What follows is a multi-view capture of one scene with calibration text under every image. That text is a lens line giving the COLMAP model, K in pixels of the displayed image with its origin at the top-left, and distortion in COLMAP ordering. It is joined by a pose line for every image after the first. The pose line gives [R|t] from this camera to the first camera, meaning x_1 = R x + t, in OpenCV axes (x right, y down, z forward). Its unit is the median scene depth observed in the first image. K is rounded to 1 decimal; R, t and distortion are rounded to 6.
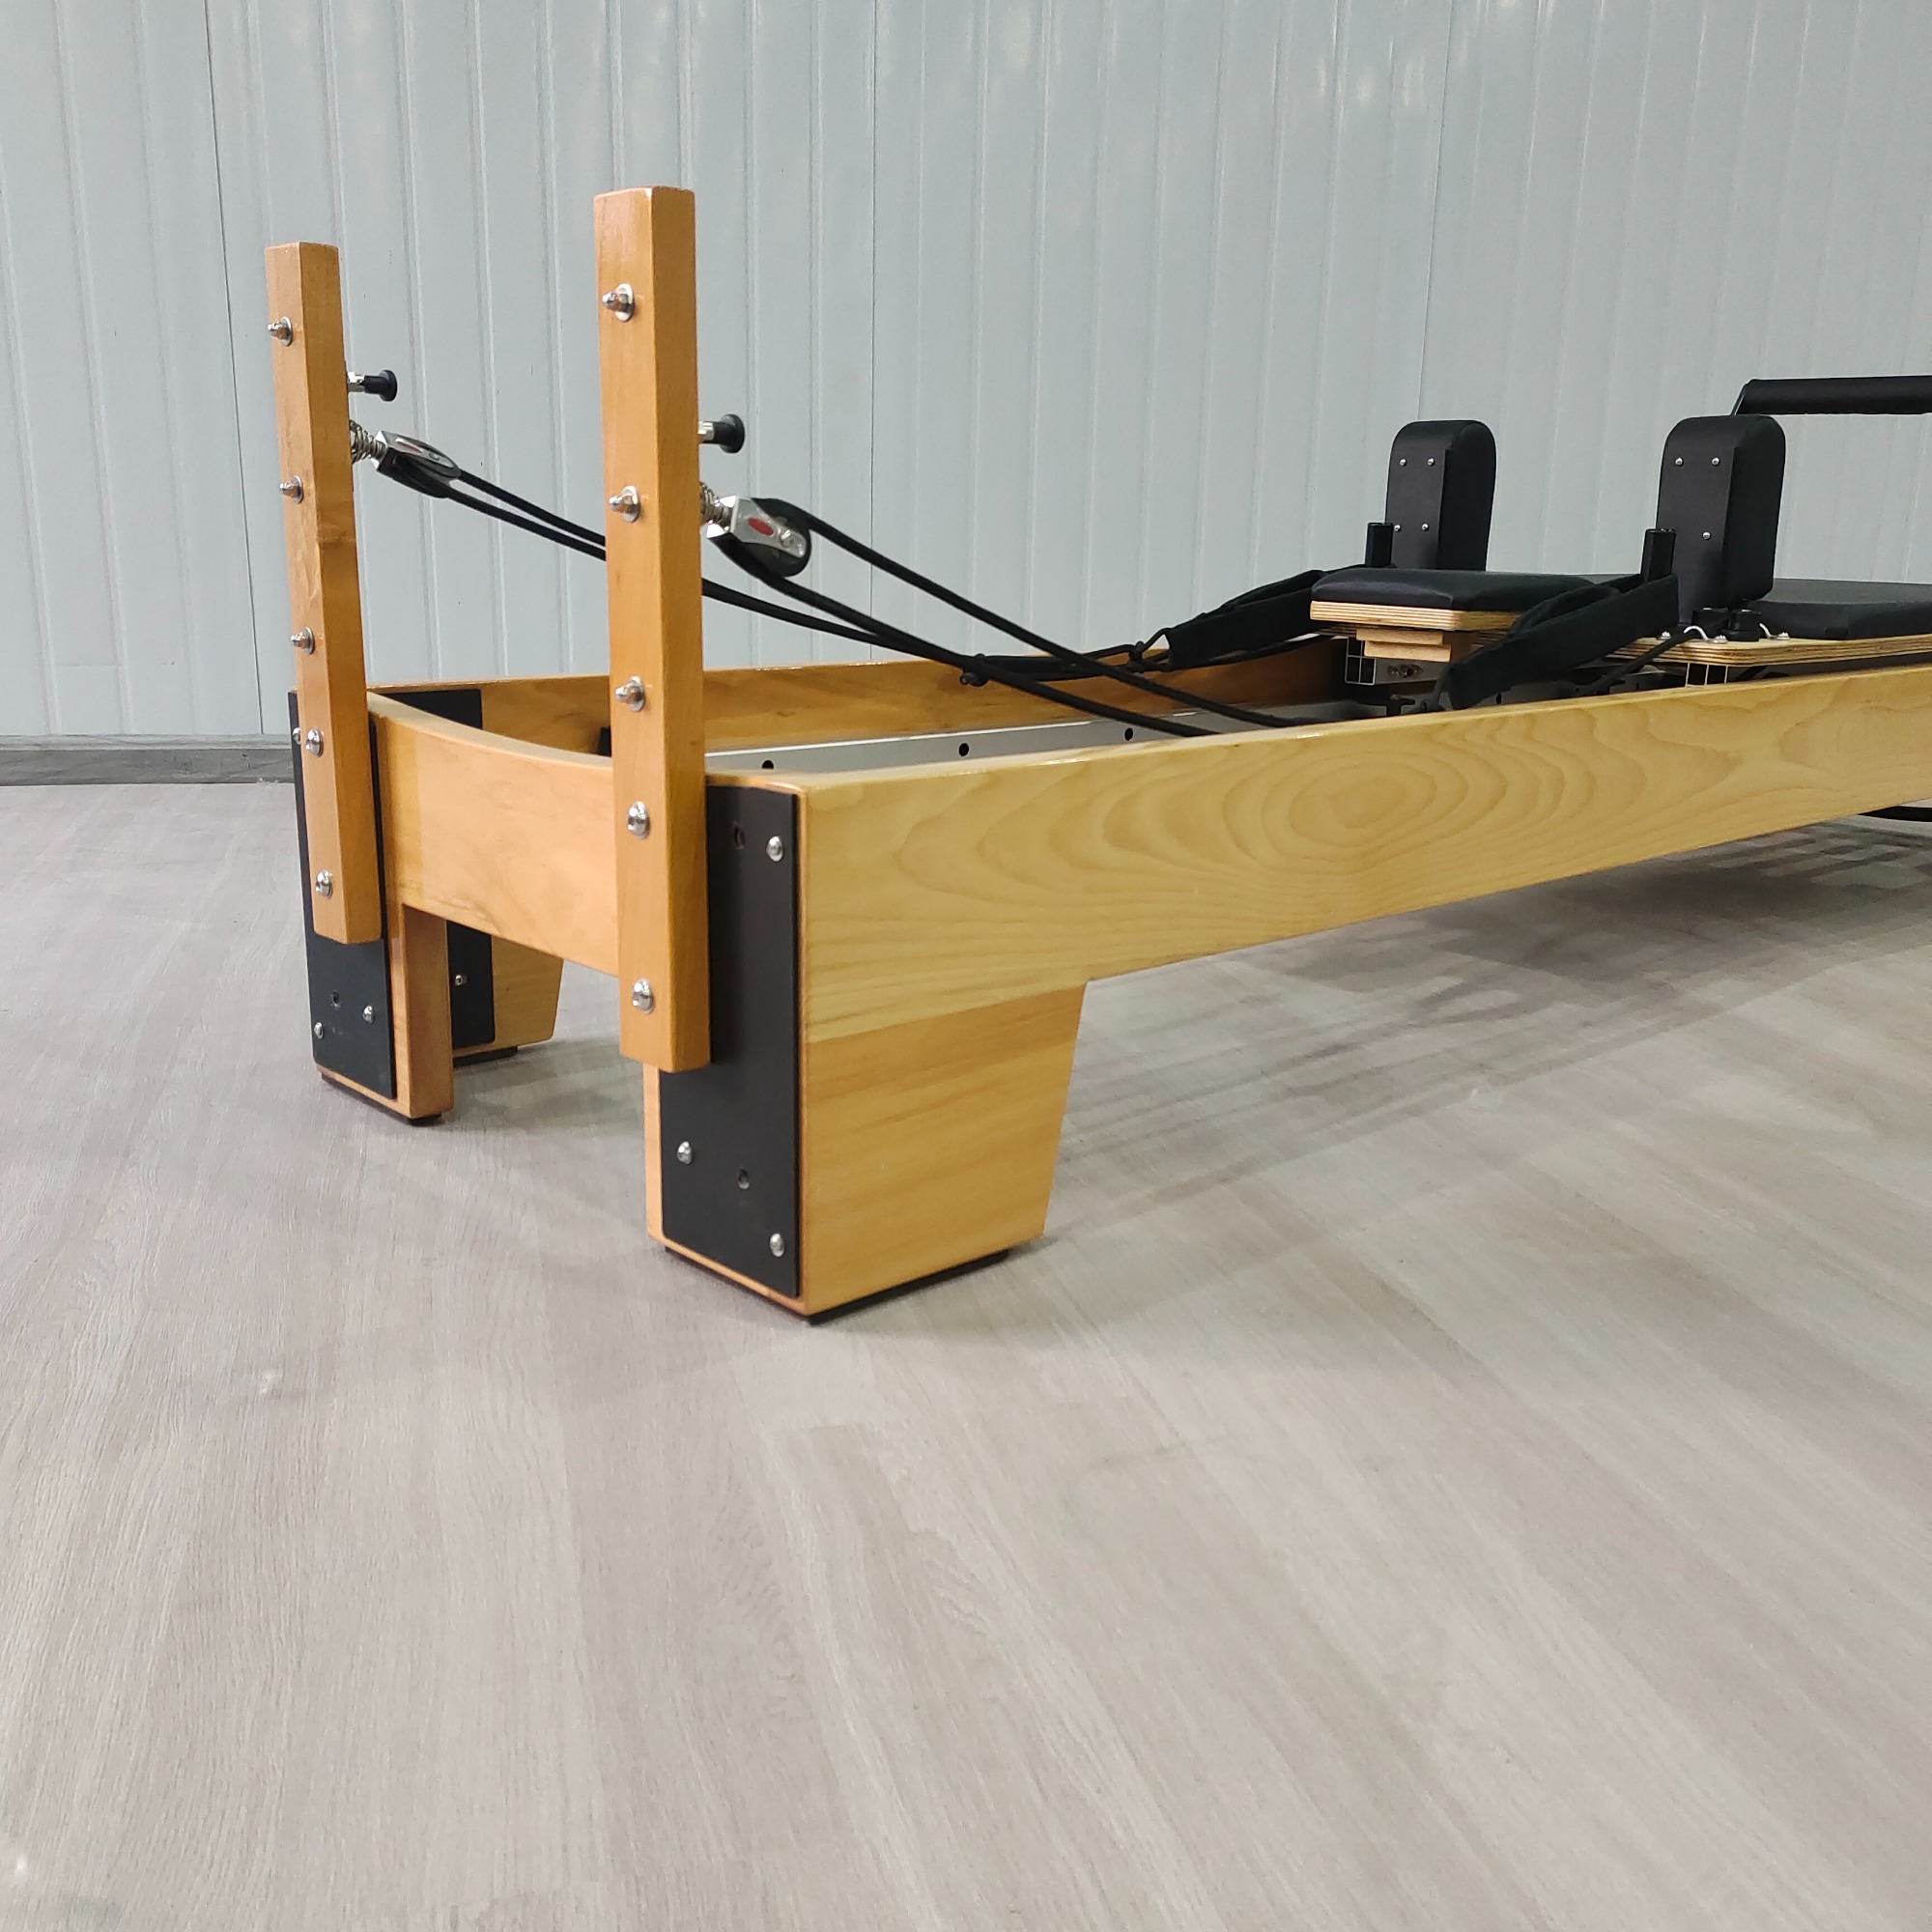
lens RADIAL K [[1899.5, 0, 1026.3], [0, 1899.5, 956.0], [0, 0, 1]] dist [0.060774, -0.012794]
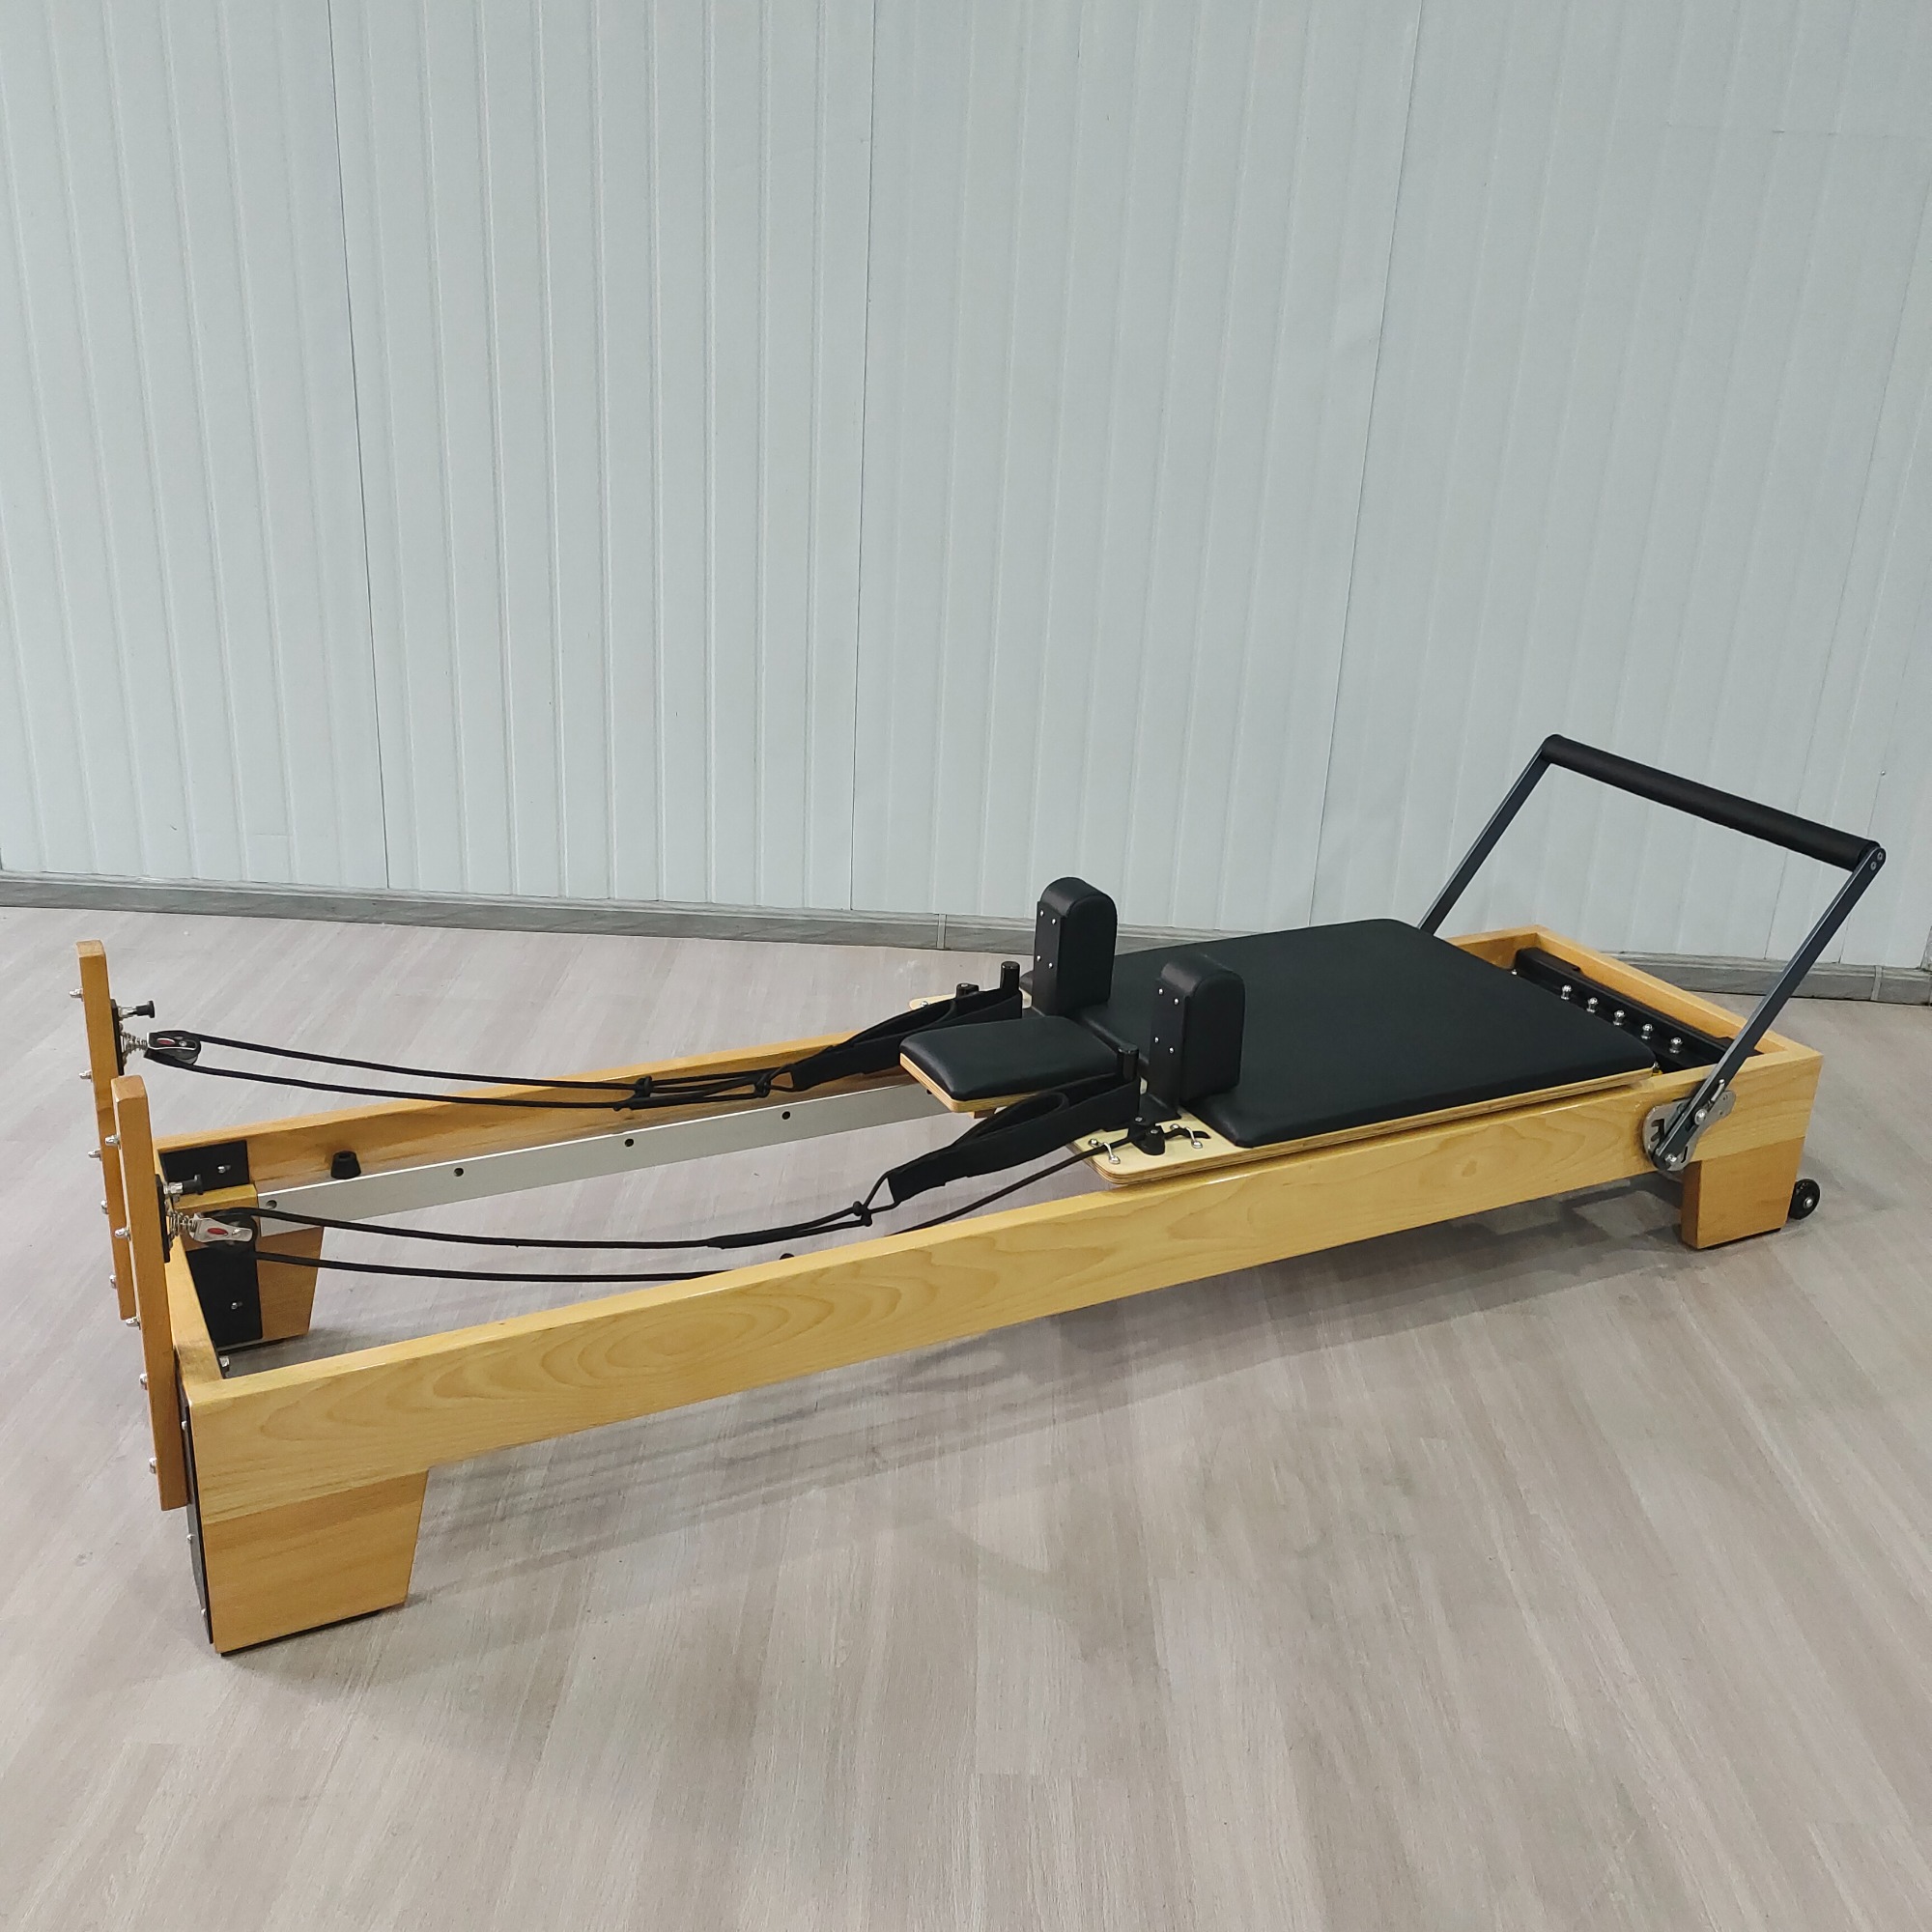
lens RADIAL K [[1899.5, 0, 1026.3], [0, 1899.5, 956.0], [0, 0, 1]] dist [0.060774, -0.012794]
pose [[0.965481, 0.121635, -0.230327, 0.770624], [-0.095576, 0.988024, 0.121137, -0.606672], [0.242303, -0.094942, 0.965544, -0.421613]]
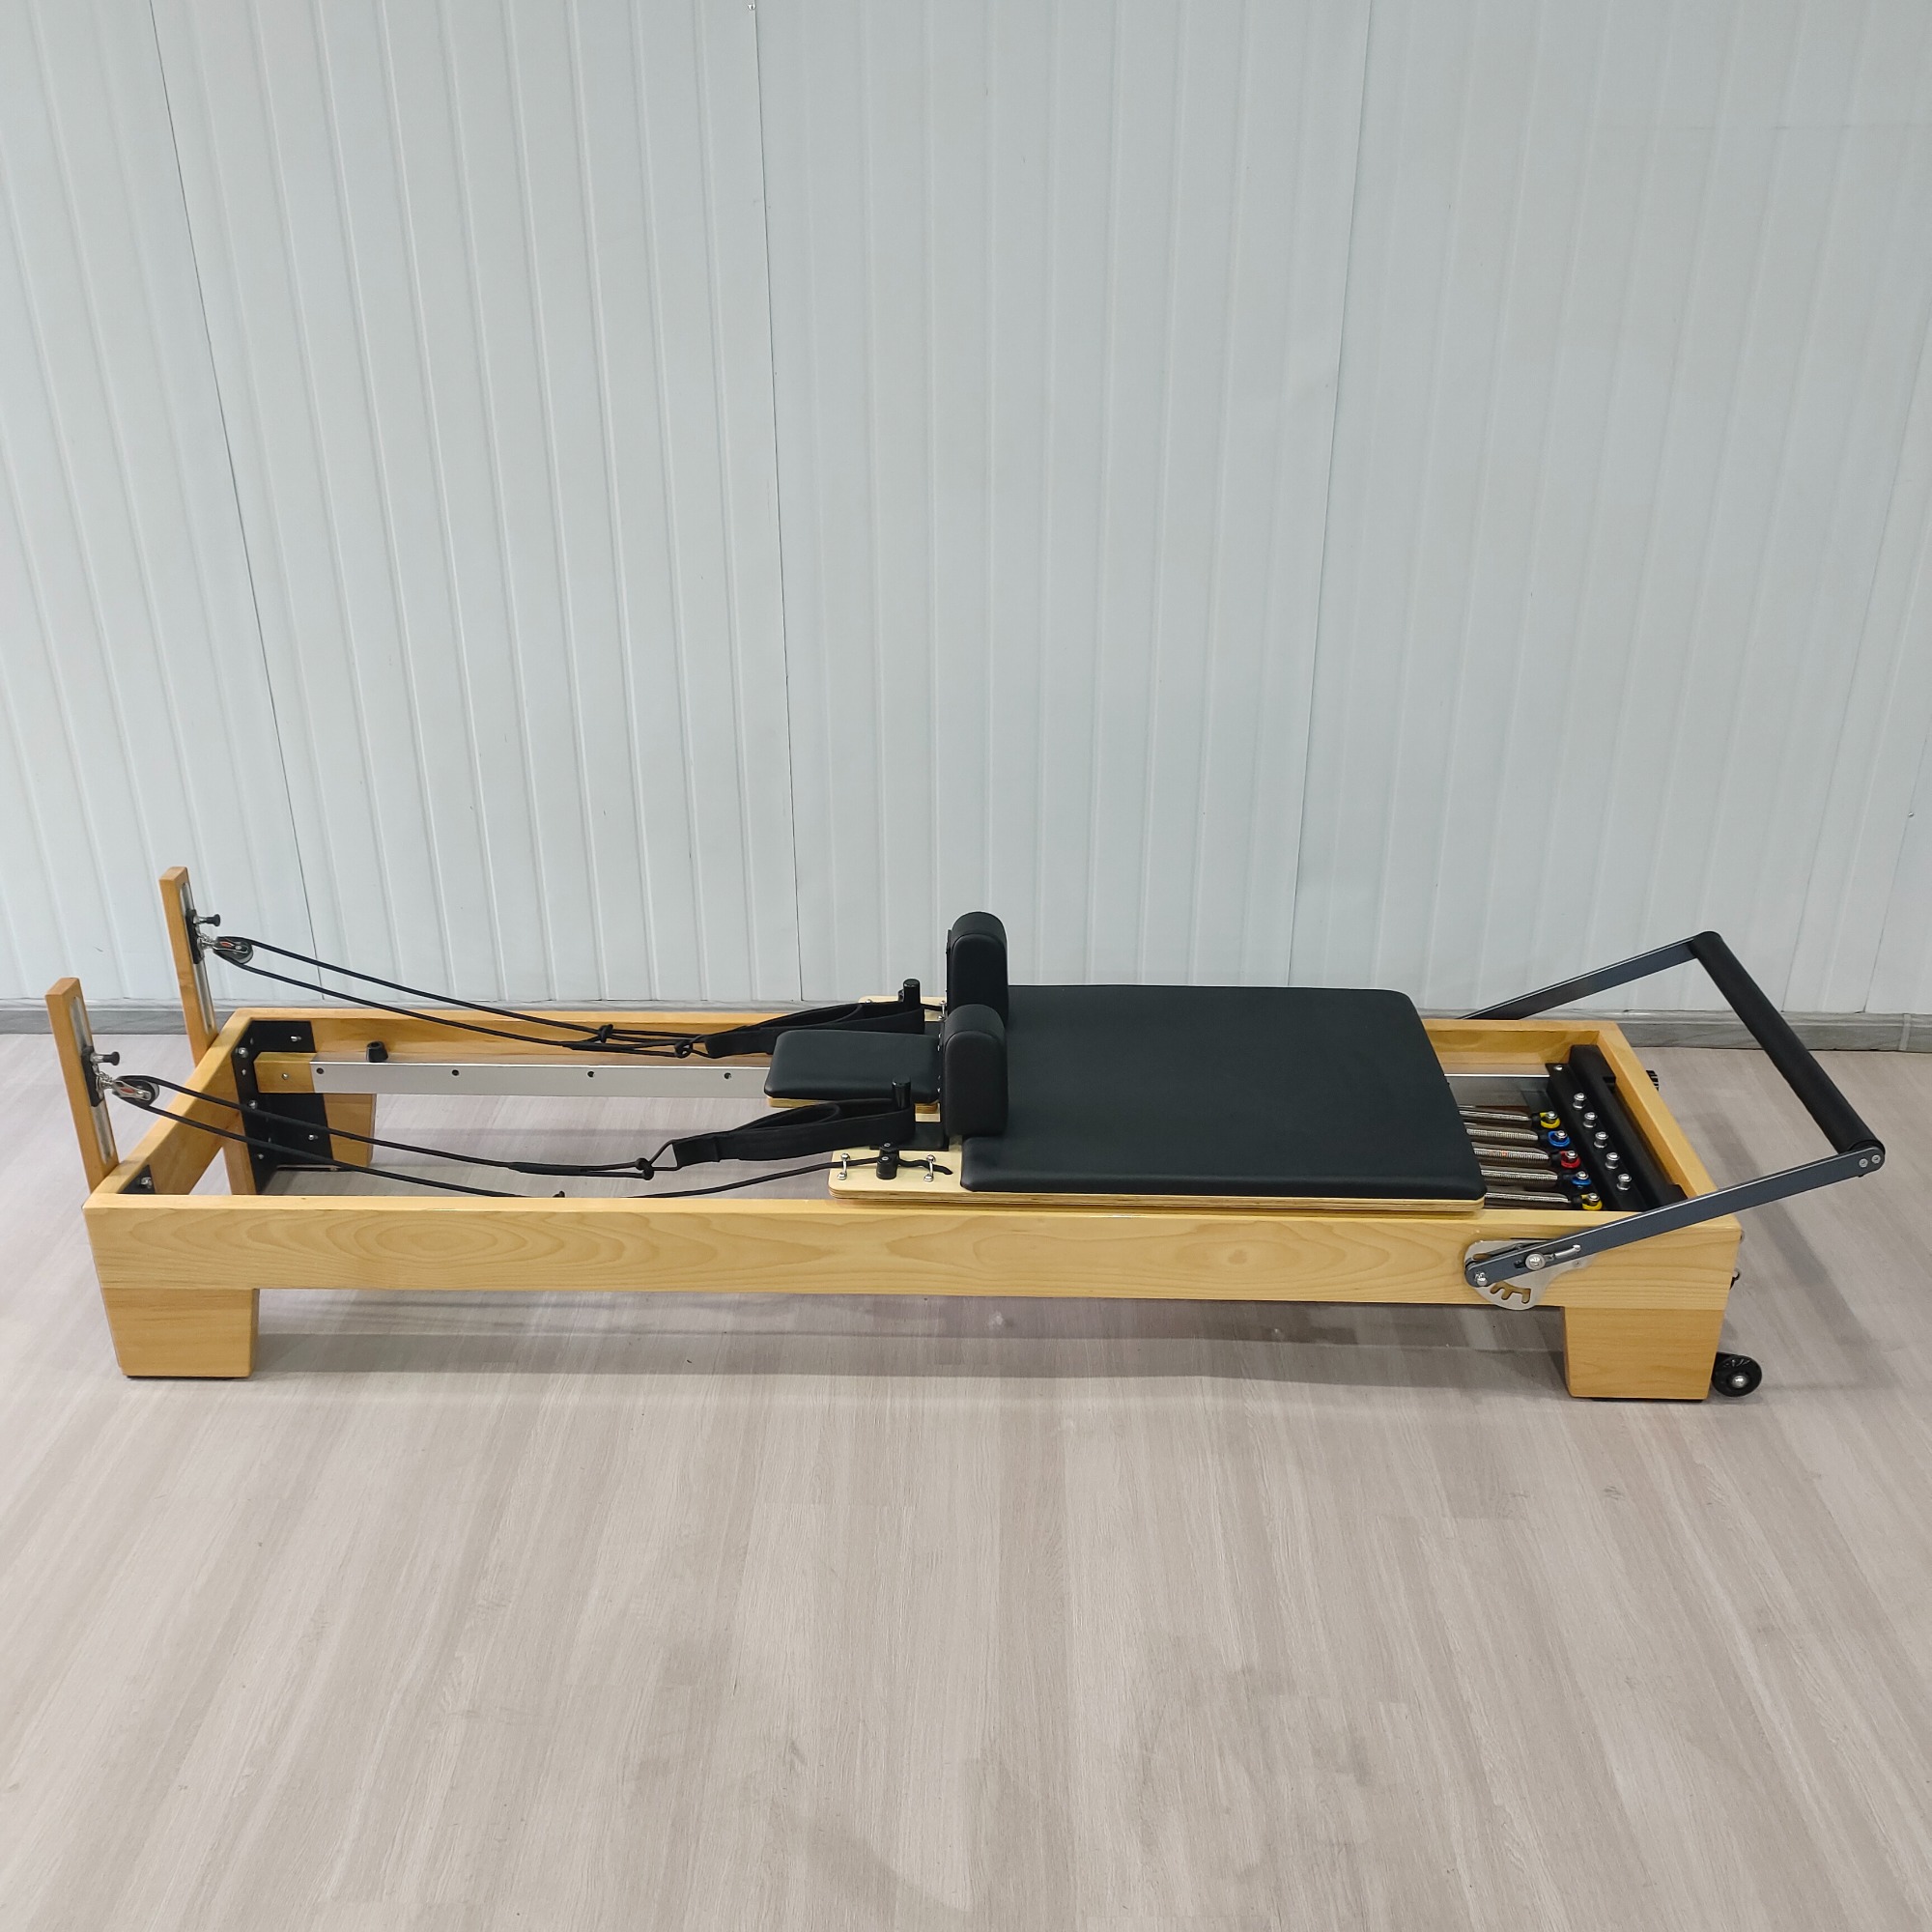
lens RADIAL K [[1923.2, 0, 966.0], [0, 1923.2, 966.0], [0, 0, 1]] dist [0.034898, -0.017096]
pose [[0.706364, 0.287313, -0.646916, 1.804864], [-0.151884, 0.954152, 0.257923, -0.966179], [0.691362, -0.083932, 0.717617, -0.059127]]
